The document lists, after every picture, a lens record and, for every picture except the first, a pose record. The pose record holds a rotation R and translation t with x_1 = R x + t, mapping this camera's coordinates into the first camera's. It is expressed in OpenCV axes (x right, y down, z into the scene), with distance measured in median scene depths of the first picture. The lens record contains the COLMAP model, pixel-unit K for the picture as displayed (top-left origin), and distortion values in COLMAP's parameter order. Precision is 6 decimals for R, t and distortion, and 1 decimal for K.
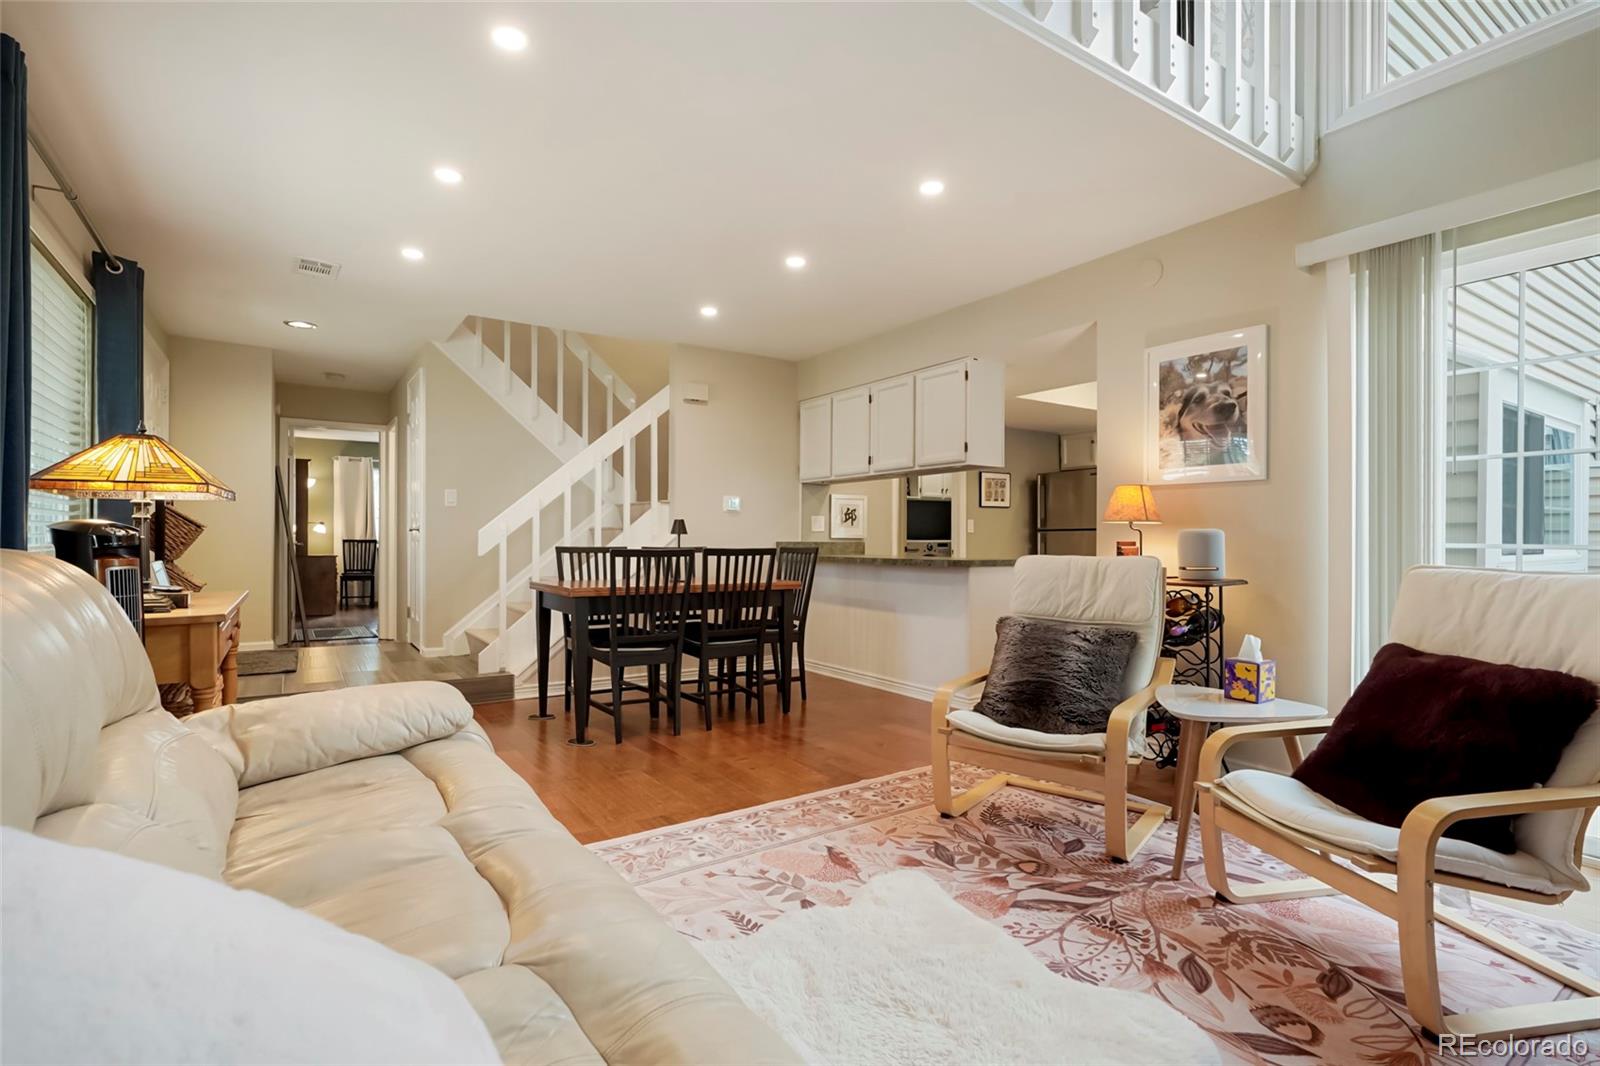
lens RADIAL K [[763.4, 0, 803.2], [0, 763.4, 533.9], [0, 0, 1]] dist [-0.009525, 0.004162]
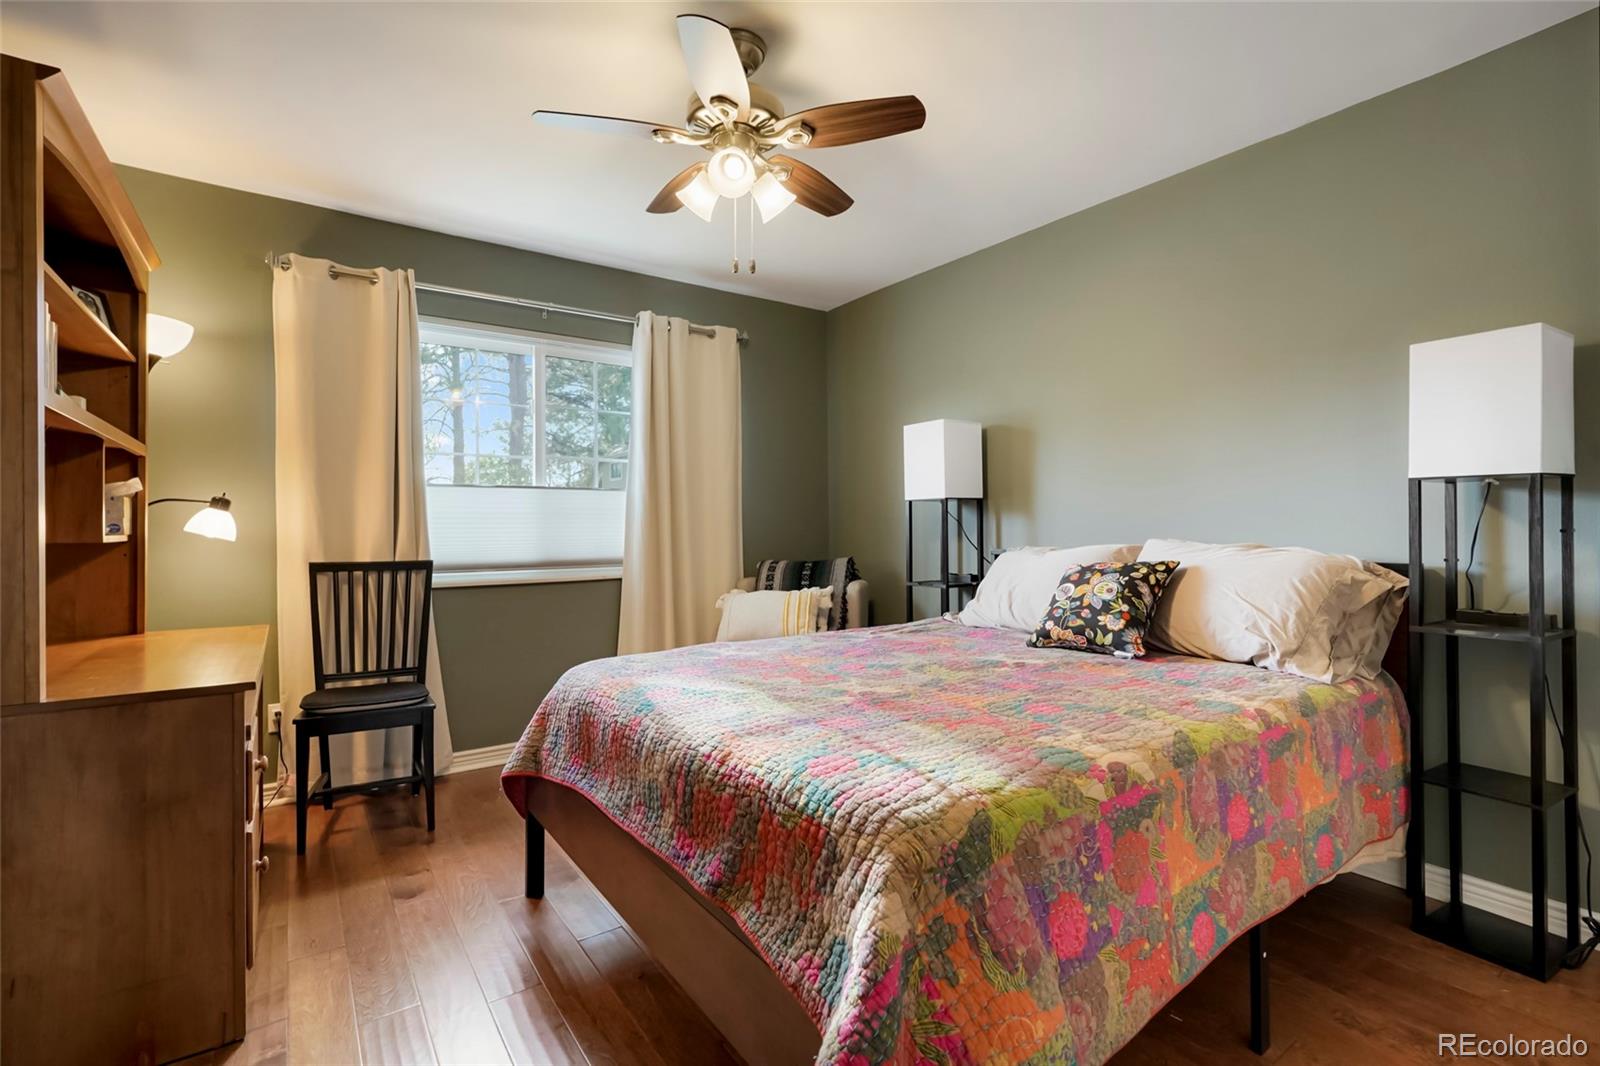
lens RADIAL K [[725.8, 0, 806.4], [0, 725.8, 522.8], [0, 0, 1]] dist [-0.003692, 0.000599]
pose [[0.999426, -0.008818, 0.032705, -1.033946], [0.008721, 0.999957, 0.003111, -0.014479], [-0.032731, -0.002824, 0.999460, 1.743869]]
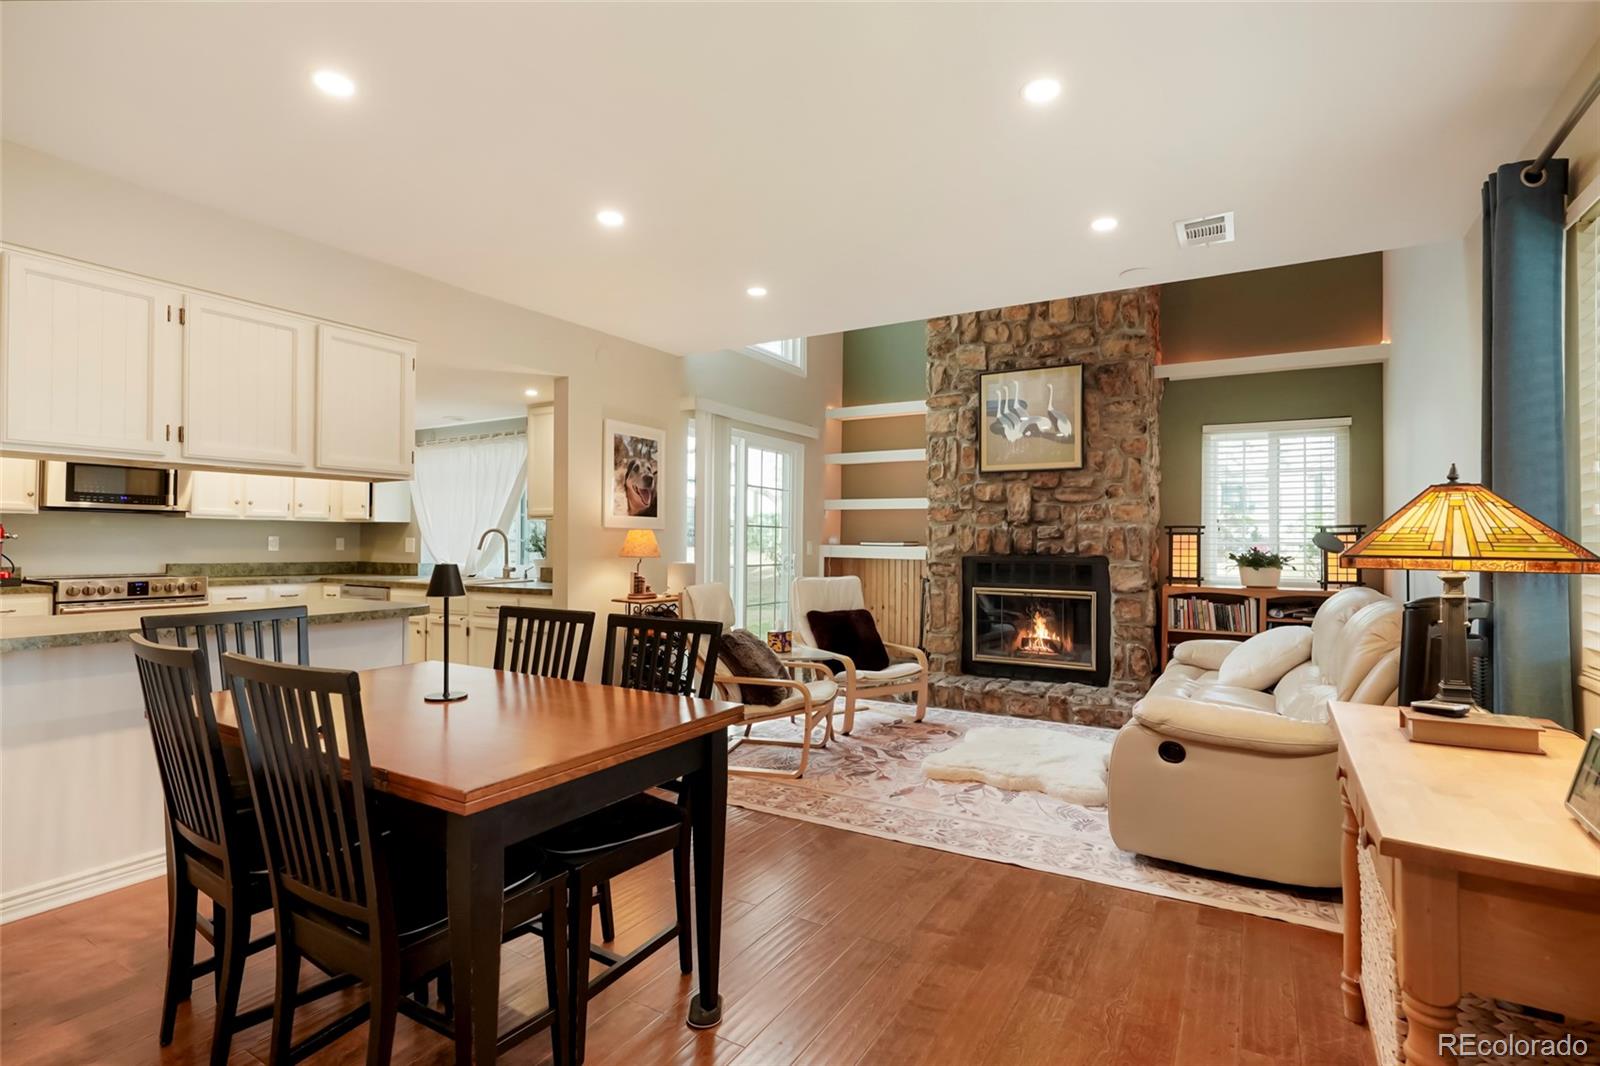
lens RADIAL K [[763.4, 0, 809.3], [0, 763.4, 531.3], [0, 0, 1]] dist [-0.009525, 0.004162]
pose [[-0.431736, 0.006285, 0.901978, -0.610340], [-0.013554, 0.999818, -0.013454, -0.032068], [-0.901898, -0.018034, -0.431572, 0.905160]]
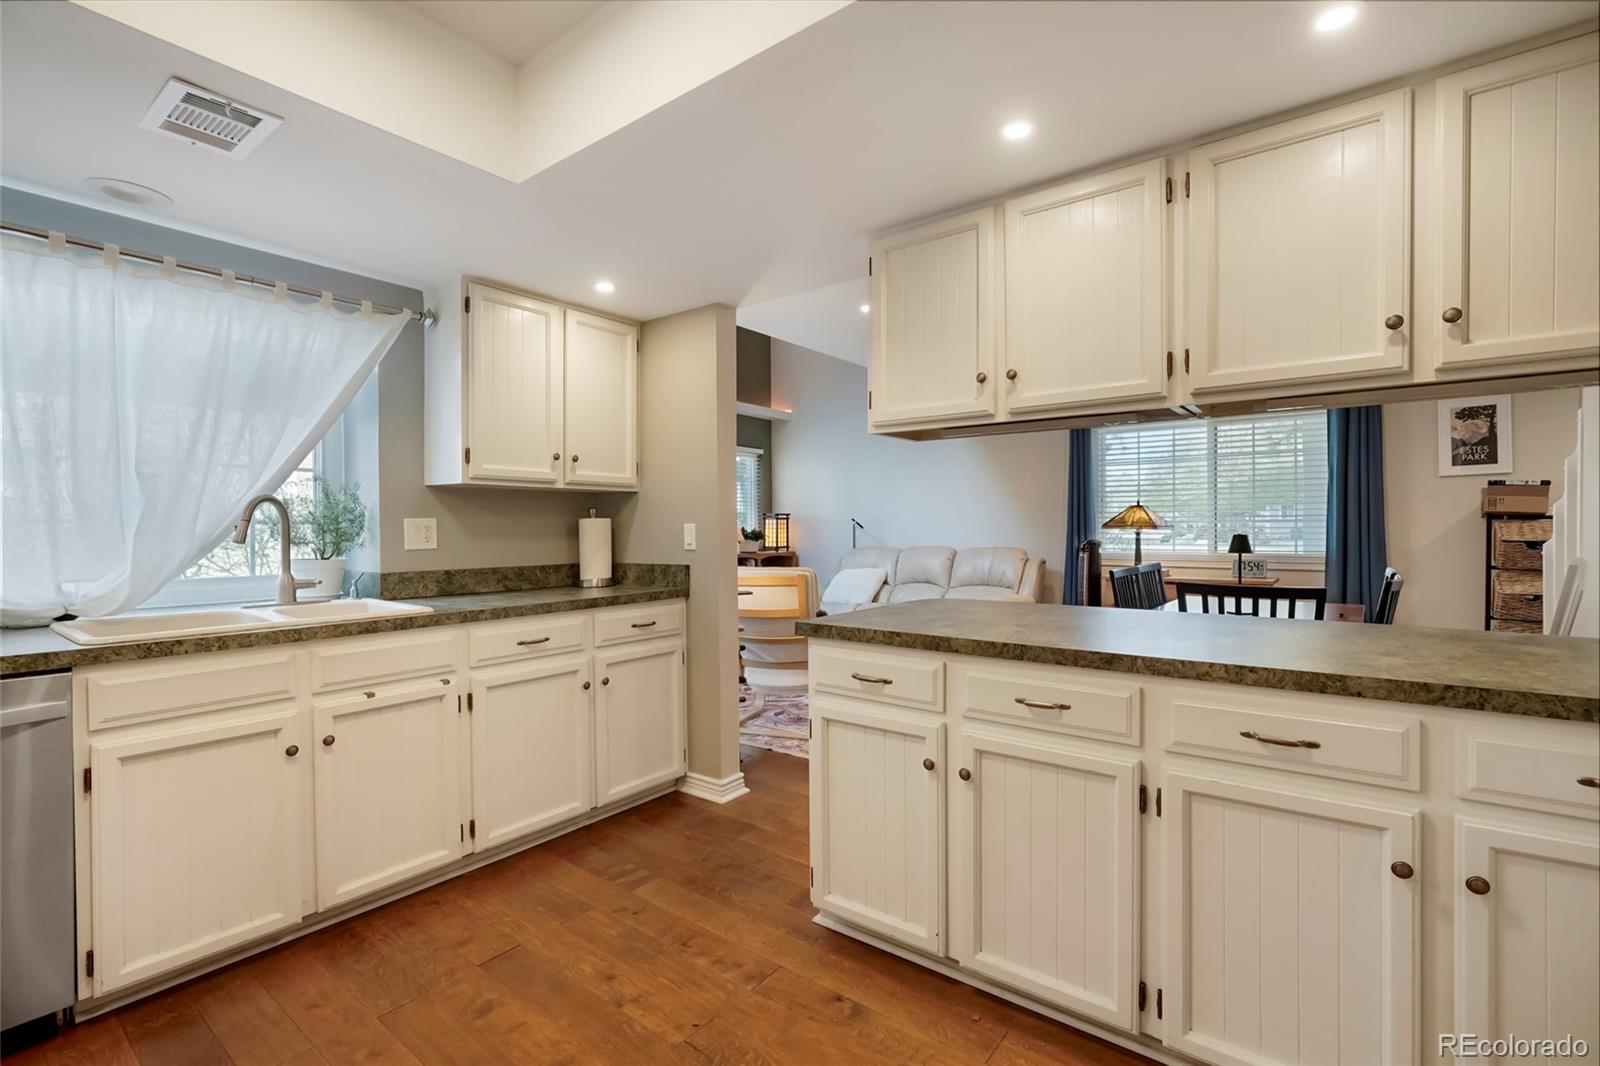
lens RADIAL K [[725.8, 0, 801.9], [0, 725.8, 532.7], [0, 0, 1]] dist [-0.003692, 0.000599]
pose [[-0.948549, 0.001767, -0.316627, 0.451068], [0.002132, 0.999997, -0.000807, -0.018936], [0.316625, -0.001441, -0.948550, 1.411395]]
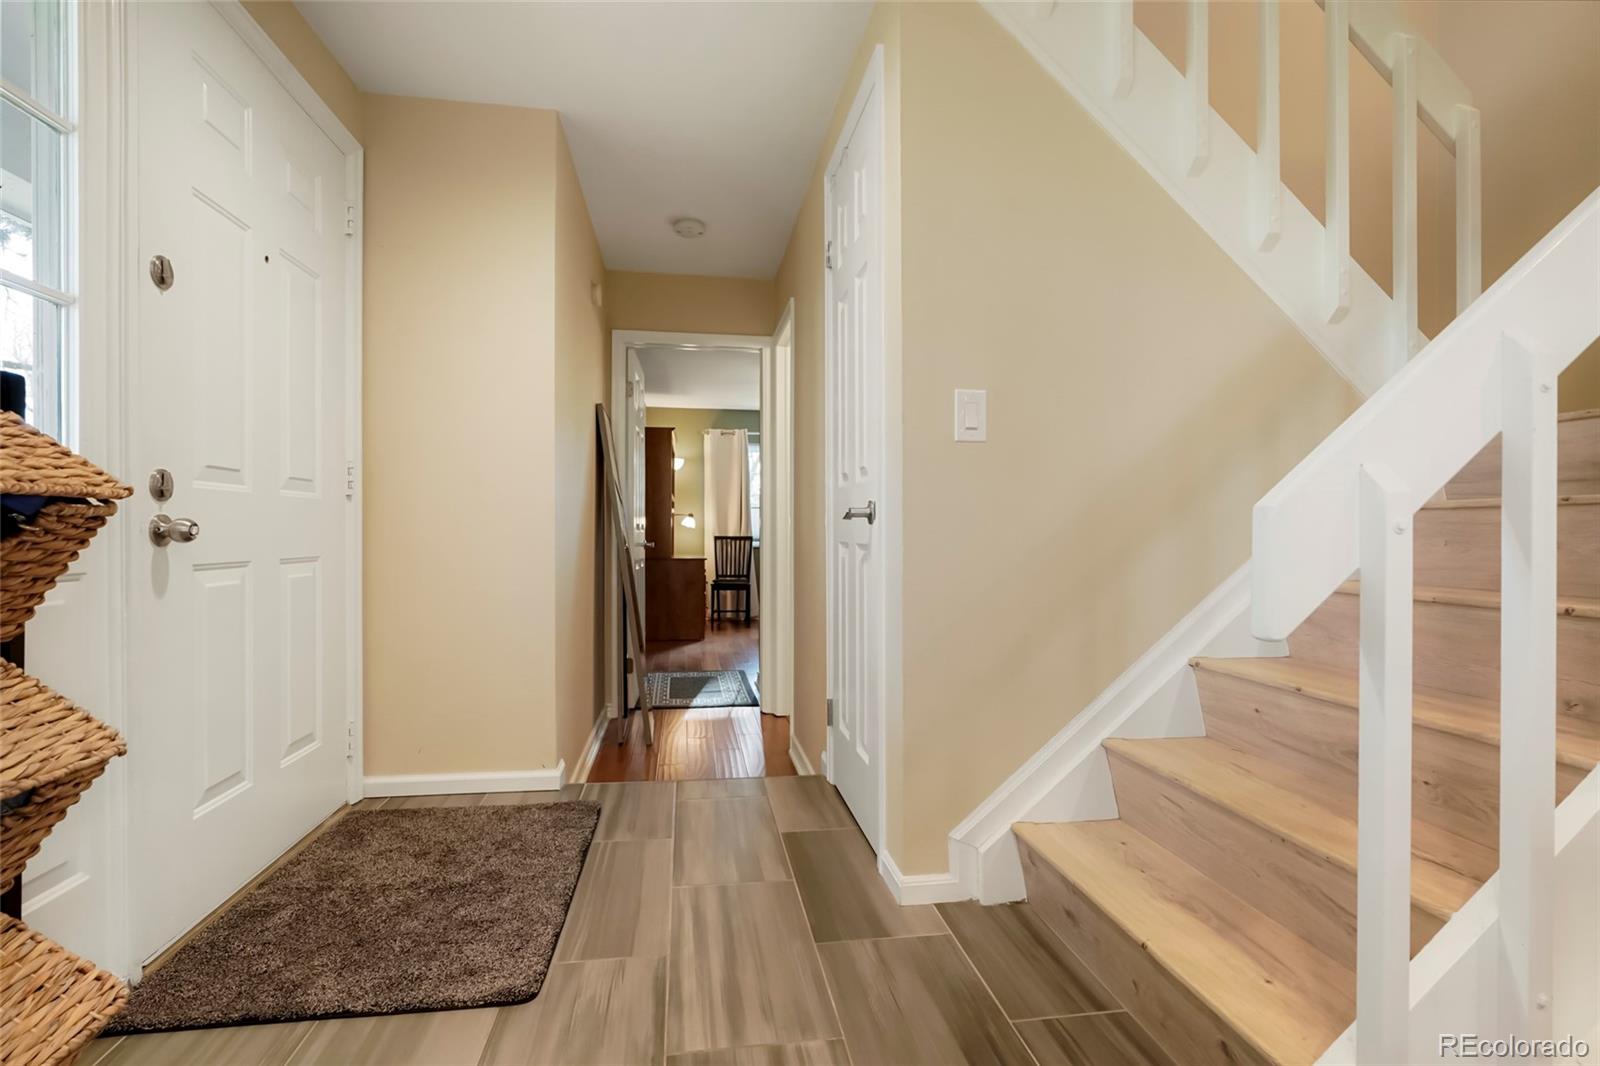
lens RADIAL K [[763.4, 0, 810.6], [0, 763.4, 524.7], [0, 0, 1]] dist [-0.009525, 0.004162]
pose [[0.909202, -0.005661, -0.416317, -0.448973], [0.003781, 0.999979, -0.005341, 0.000797], [0.416338, 0.003281, 0.909204, 0.780127]]
